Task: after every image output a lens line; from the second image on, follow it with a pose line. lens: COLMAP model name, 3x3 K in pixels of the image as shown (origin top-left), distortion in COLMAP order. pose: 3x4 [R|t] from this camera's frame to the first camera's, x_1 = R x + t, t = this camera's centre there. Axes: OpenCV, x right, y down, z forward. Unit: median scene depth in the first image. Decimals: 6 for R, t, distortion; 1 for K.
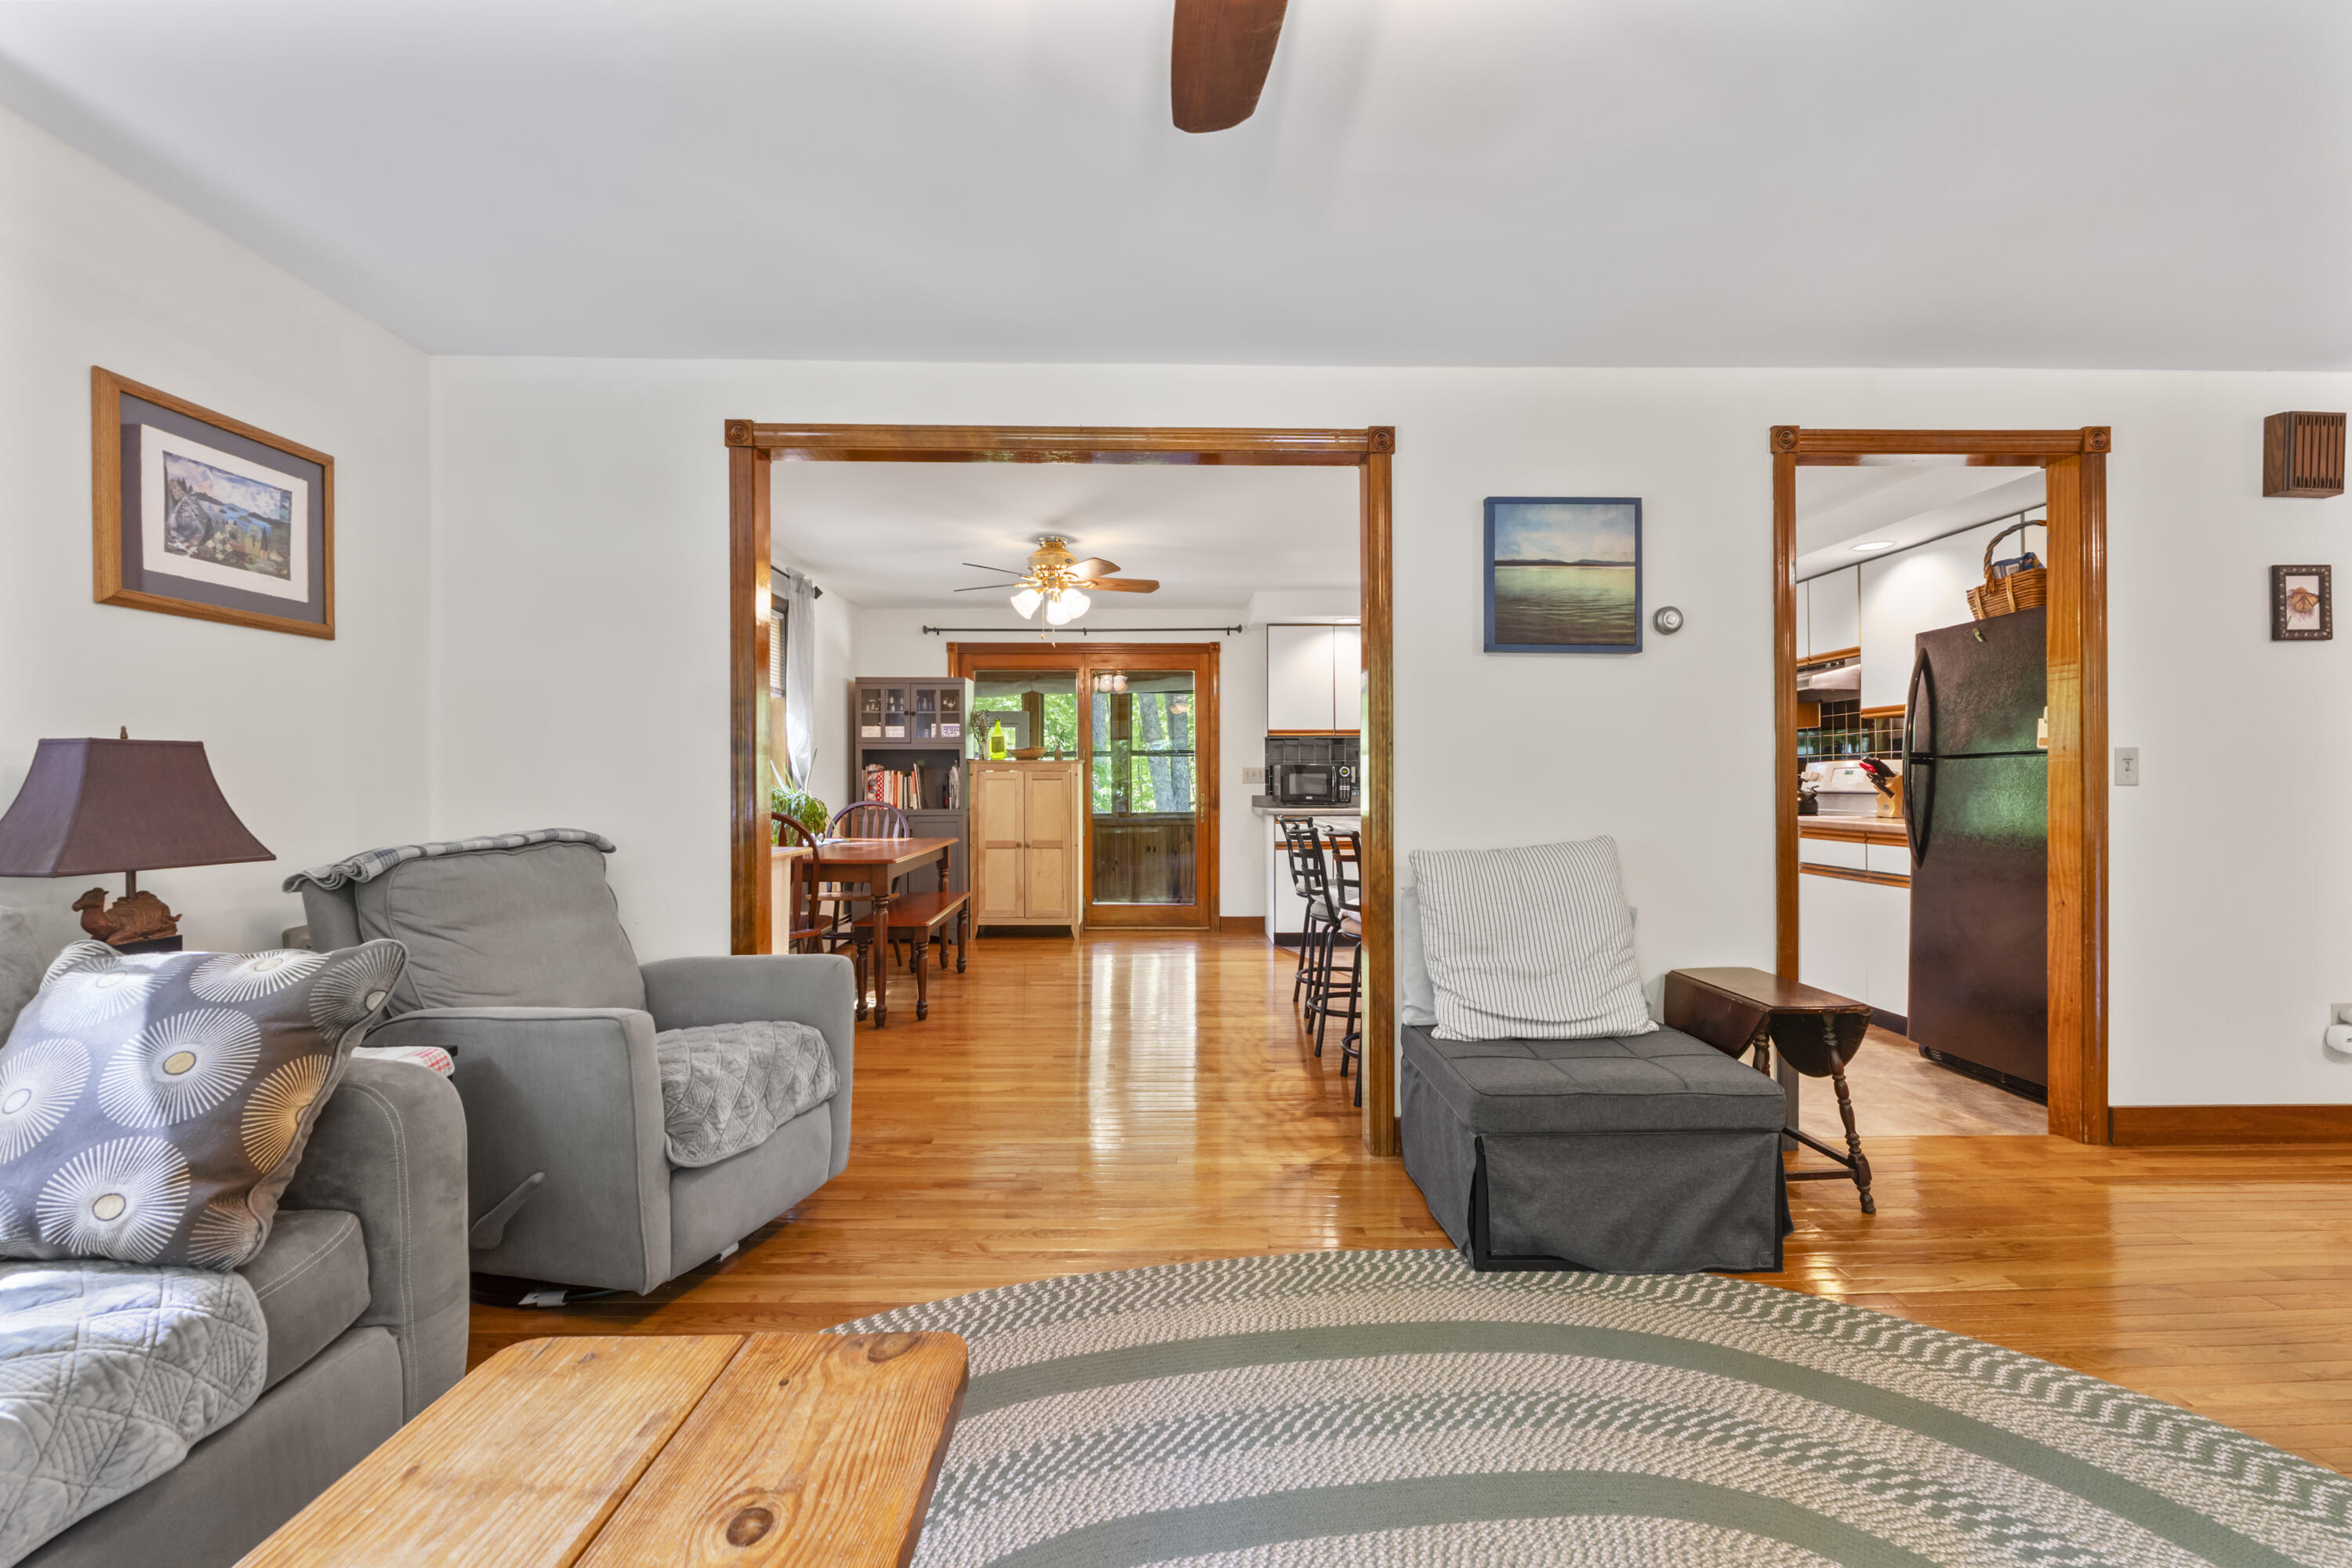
lens RADIAL K [[1018.0, 0, 1168.6], [0, 1018.0, 771.0], [0, 0, 1]] dist [-0.006021, -0.000108]
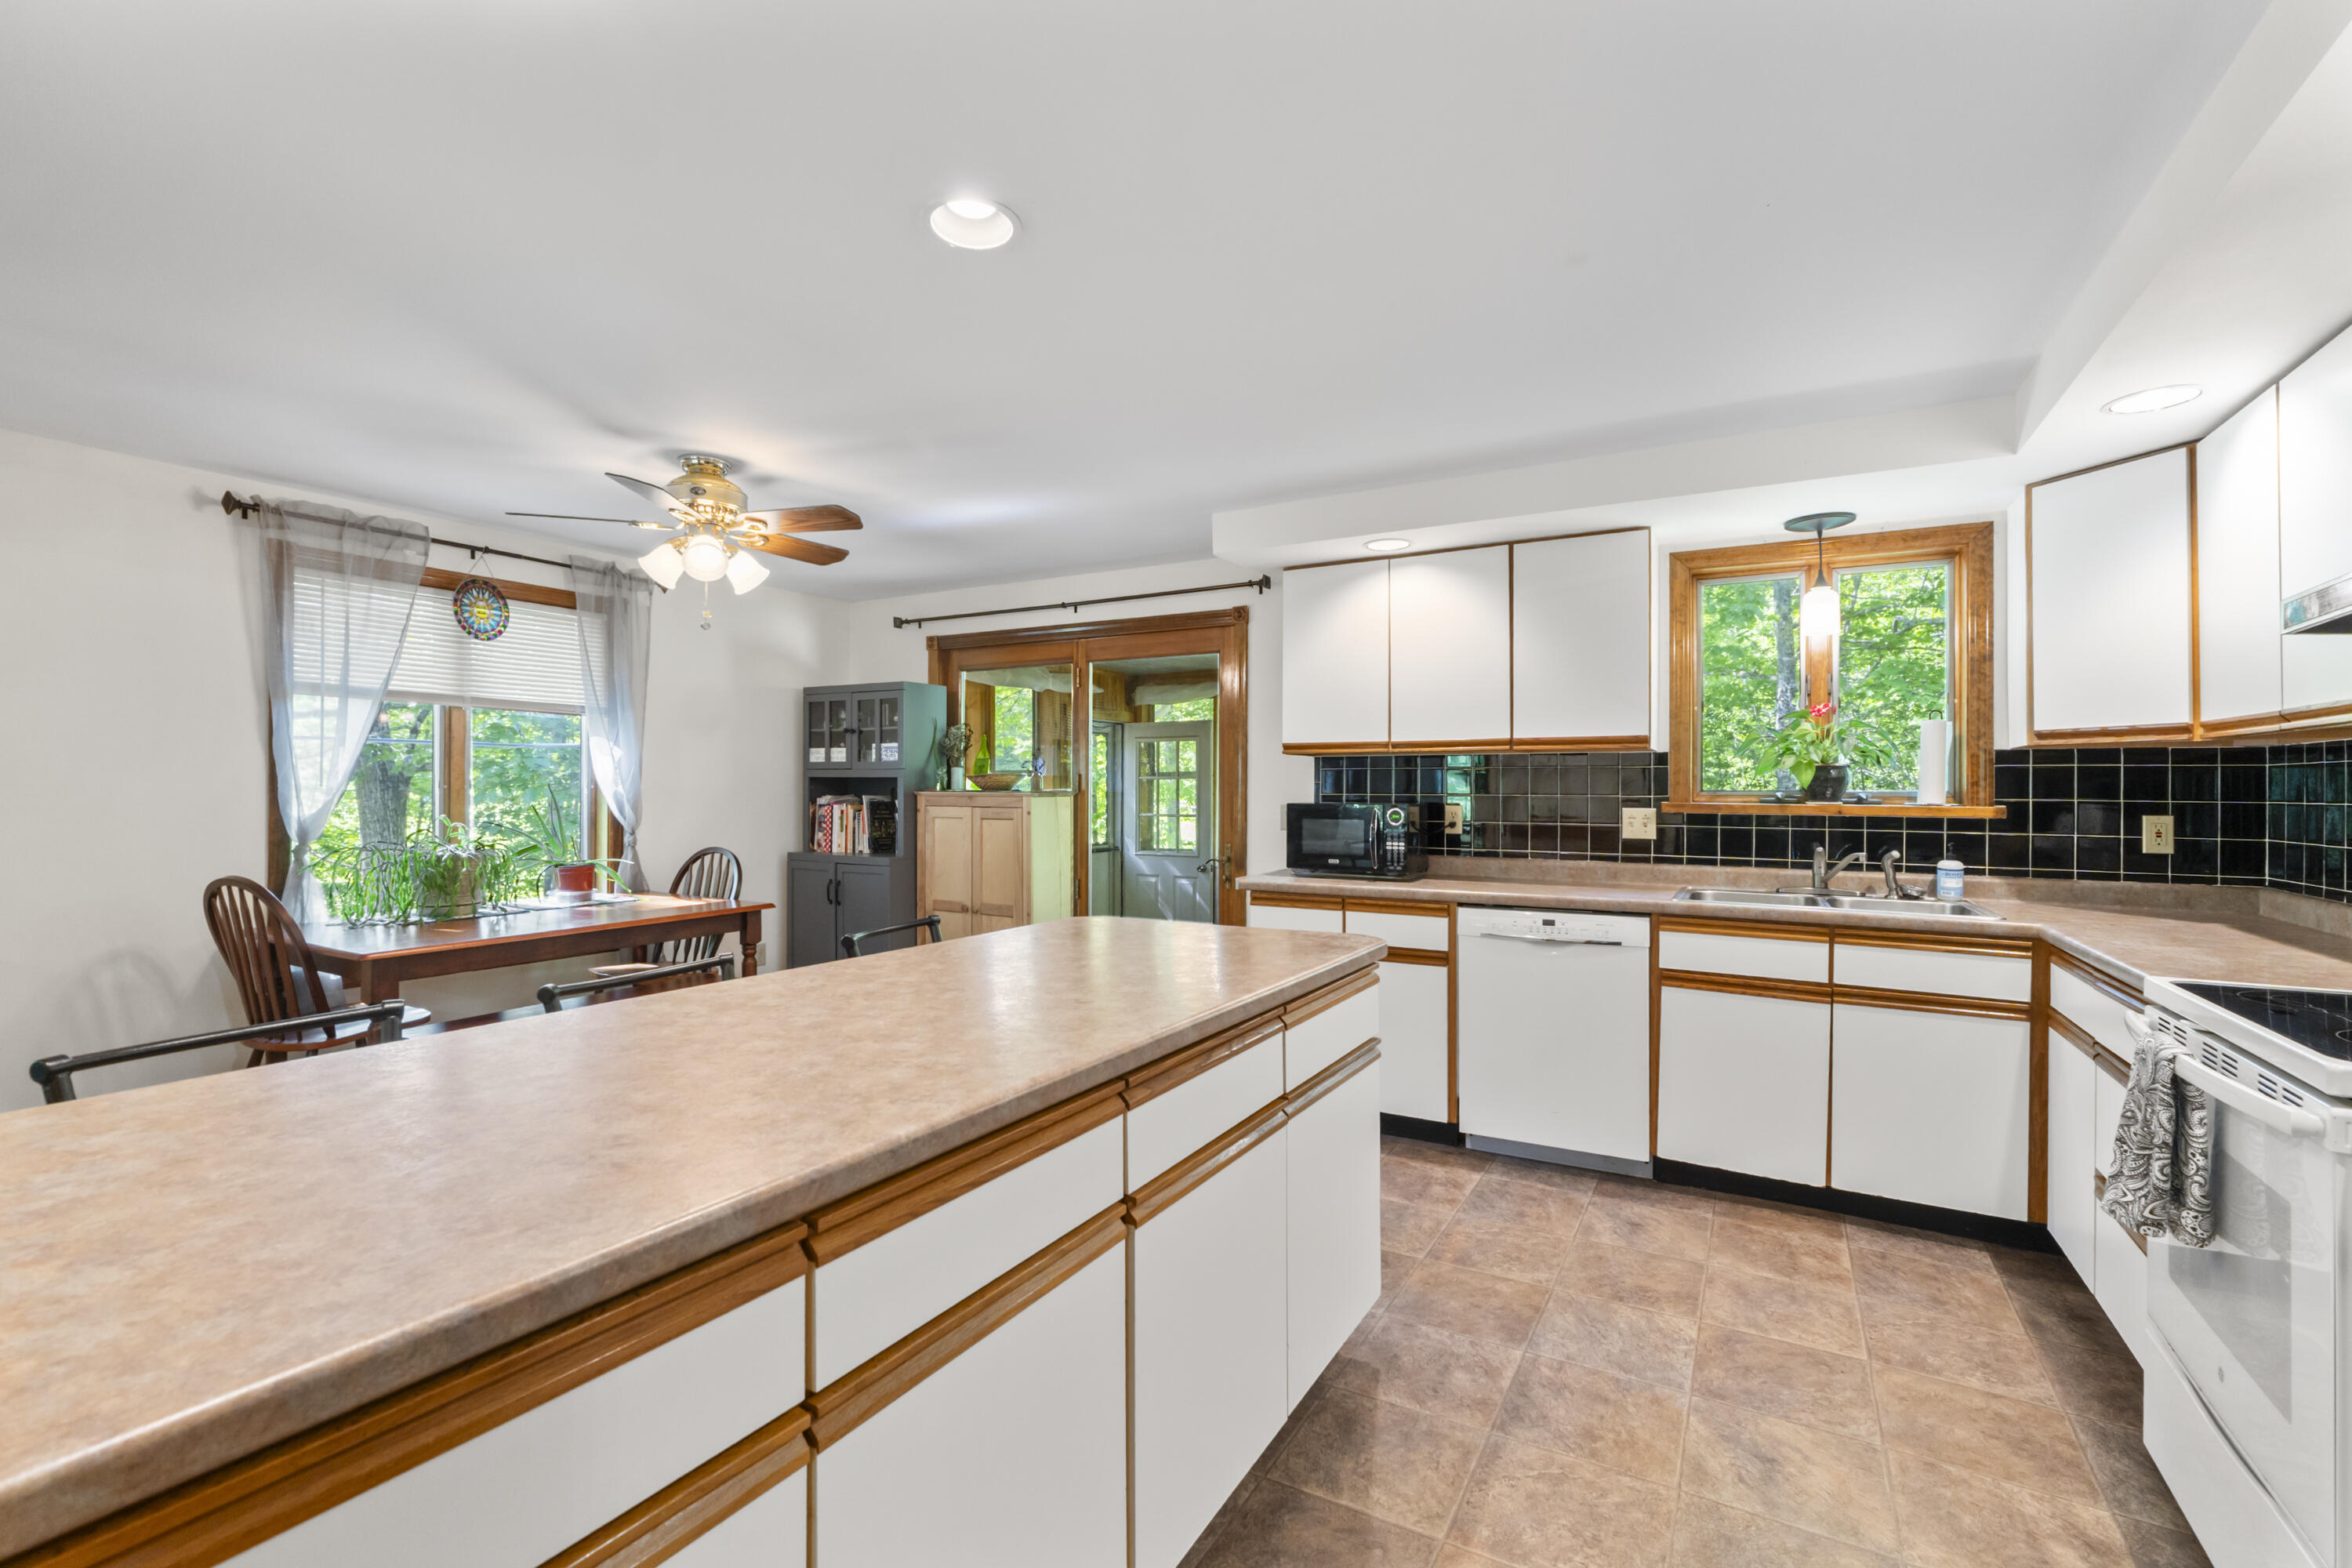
lens RADIAL K [[1018.0, 0, 1175.0], [0, 1018.0, 782.0], [0, 0, 1]] dist [-0.006021, -0.000108]
pose [[0.863745, 0.002112, -0.503925, 0.345888], [-0.000723, 0.999995, 0.002951, -0.019678], [0.503929, -0.002184, 0.863742, 0.447337]]
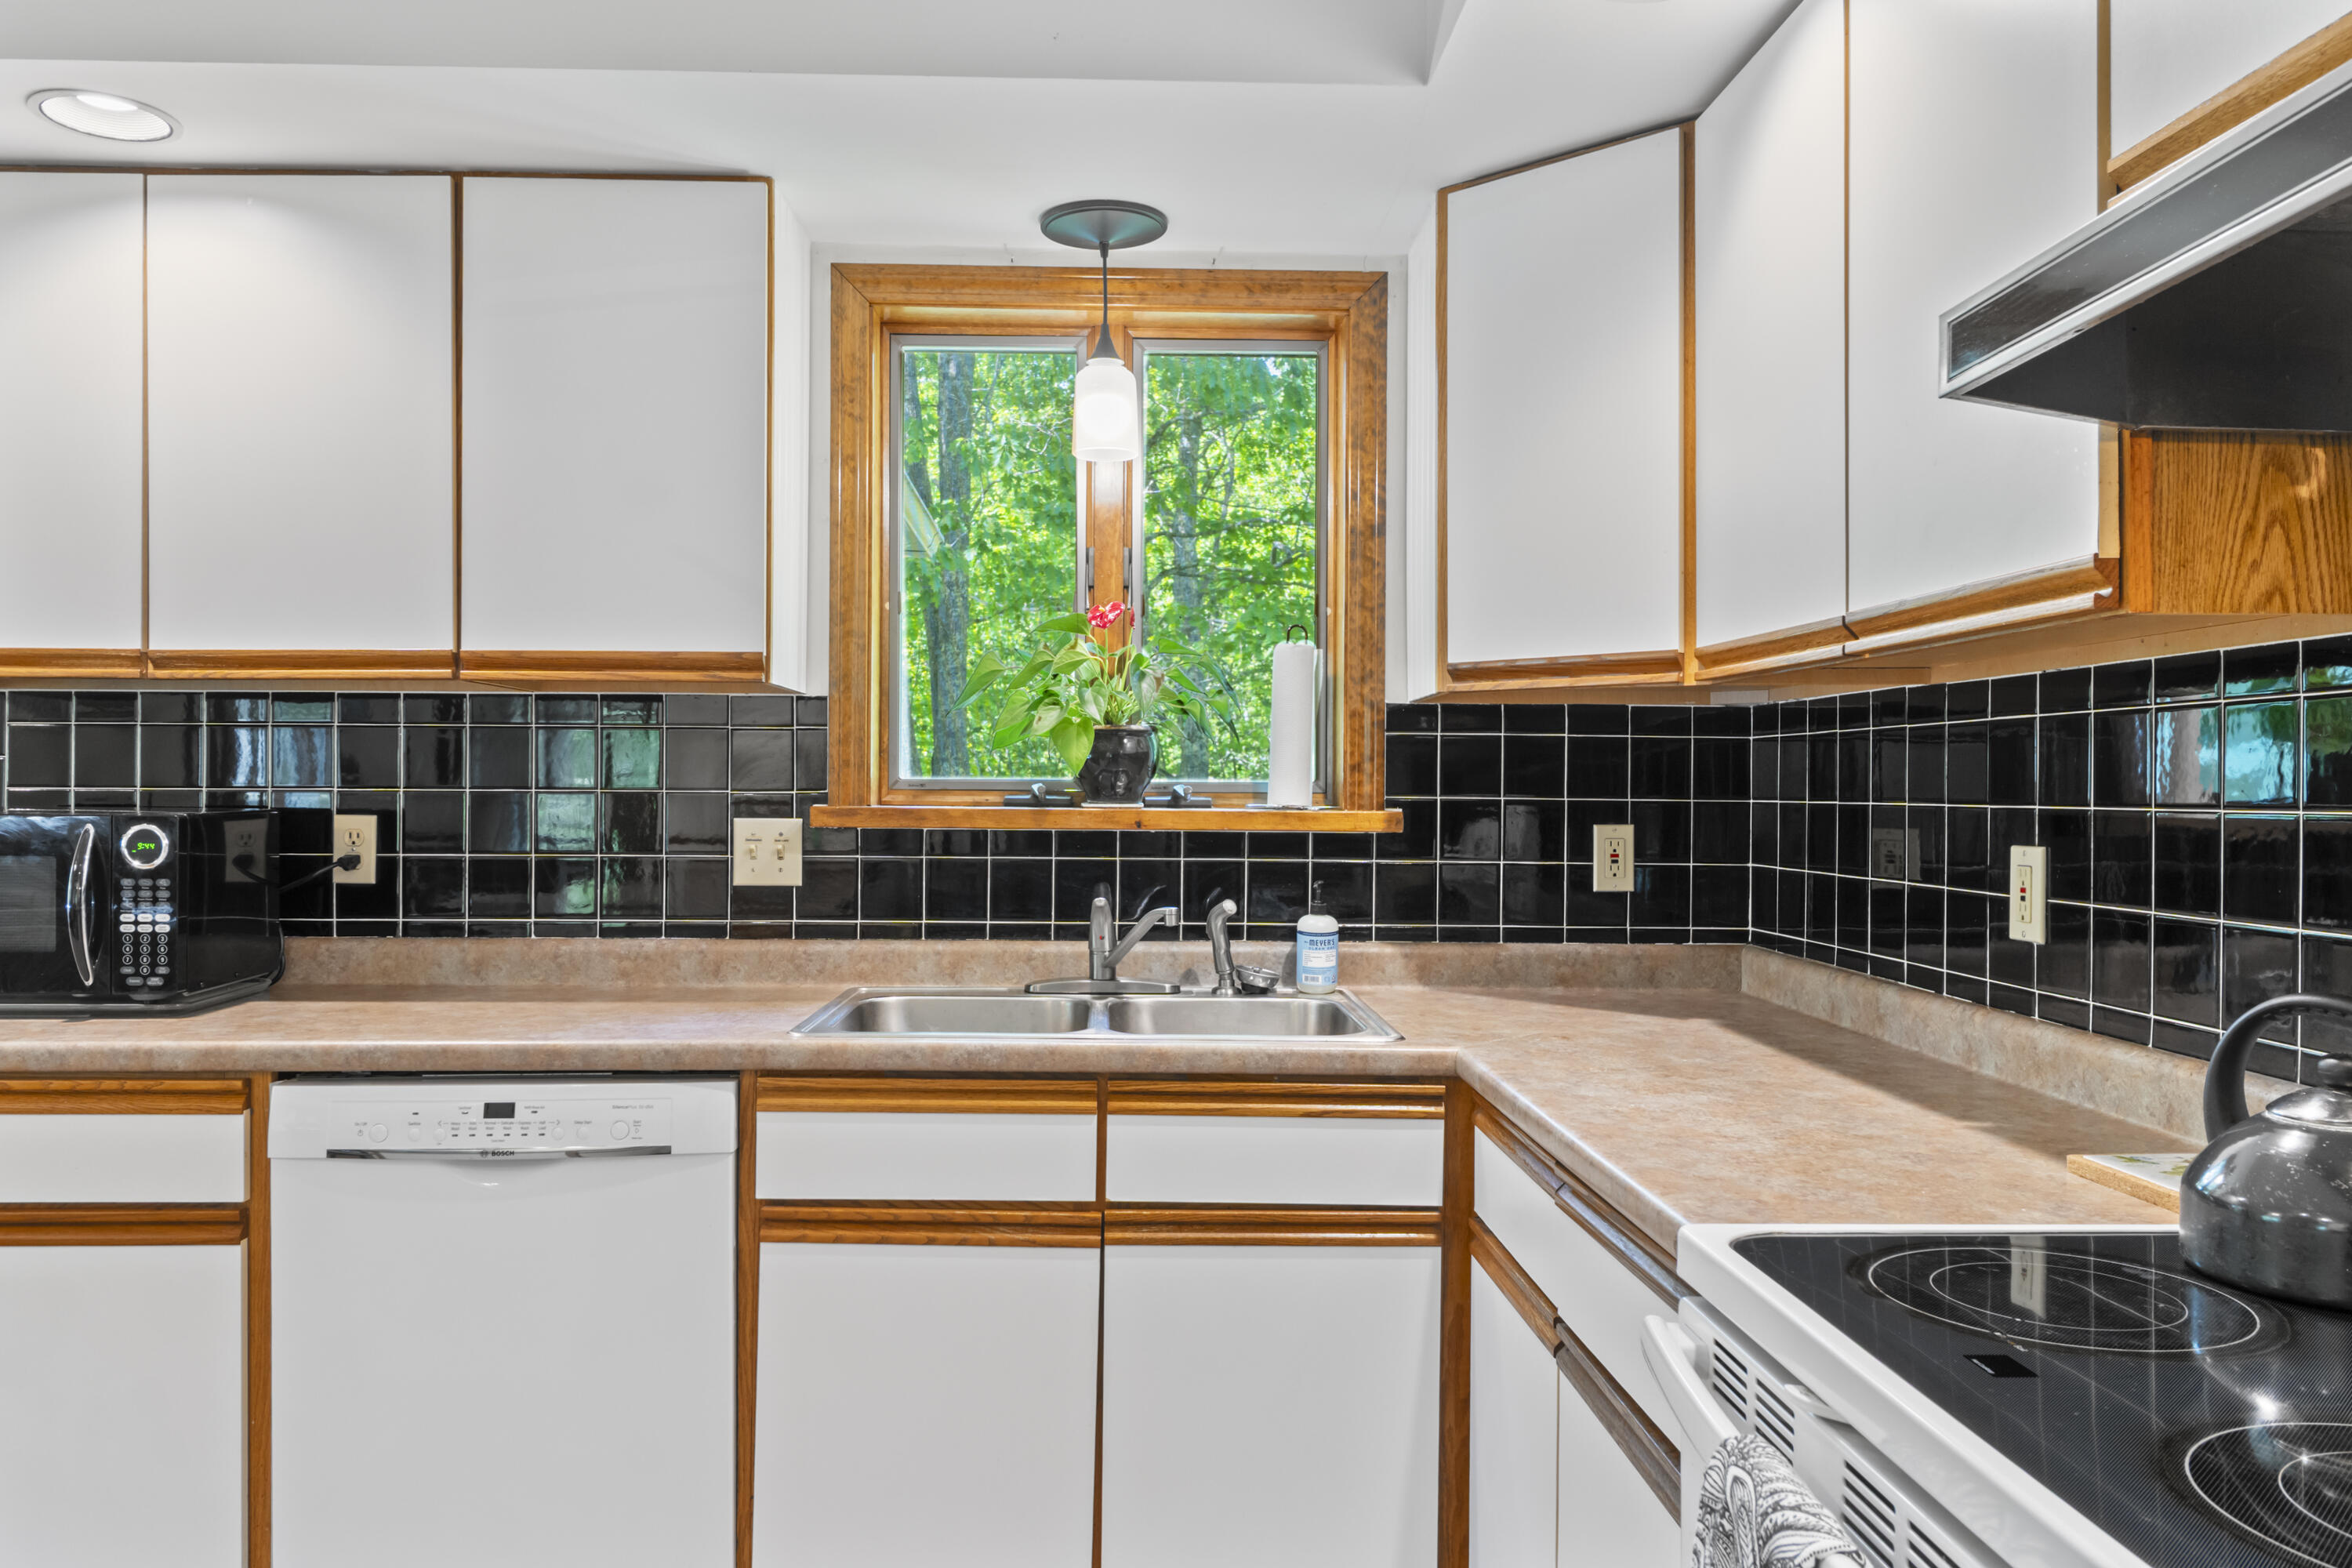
lens RADIAL K [[1651.7, 0, 1172.2], [0, 1651.7, 787.7], [0, 0, 1]] dist [-0.007814, 0.002429]
pose [[0.999640, 0.007181, 0.025854, 0.374029], [-0.007436, 0.999925, 0.009766, -0.016314], [-0.025782, -0.009955, 0.999618, 0.639140]]
